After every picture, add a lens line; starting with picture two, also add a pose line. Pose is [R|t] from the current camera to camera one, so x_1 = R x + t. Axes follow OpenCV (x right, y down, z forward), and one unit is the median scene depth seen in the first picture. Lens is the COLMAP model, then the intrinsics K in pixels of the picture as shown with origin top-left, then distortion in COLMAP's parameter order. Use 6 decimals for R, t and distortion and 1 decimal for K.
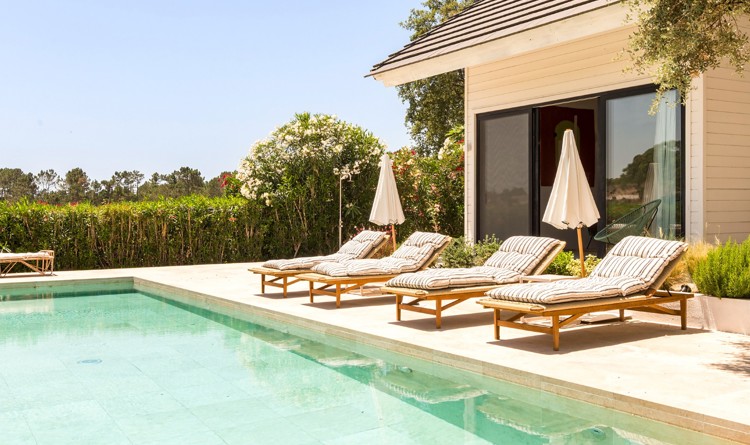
lens RADIAL K [[721.2, 0, 375.0], [0, 721.2, 222.5], [0, 0, 1]] dist [-0.002709, 0.003183]
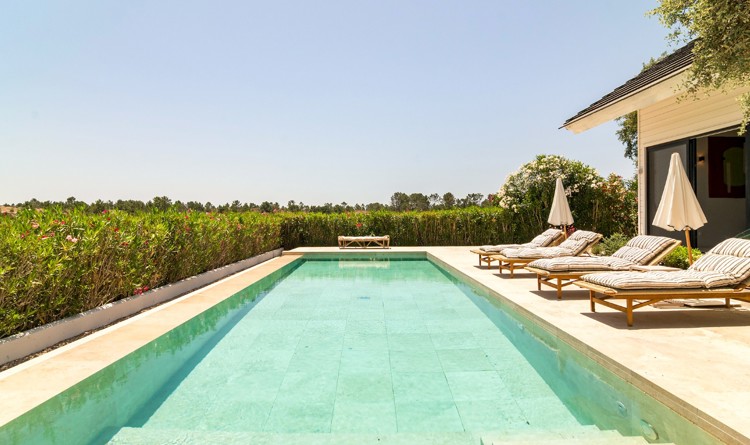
lens RADIAL K [[406.0, 0, 397.6], [0, 406.0, 221.7], [0, 0, 1]] dist [-0.002366, 0.000158]
pose [[0.874474, 0.012089, -0.484922, 0.131030], [-0.012256, 0.999921, 0.002826, -0.002287], [0.484918, 0.003472, 0.874553, 0.095518]]
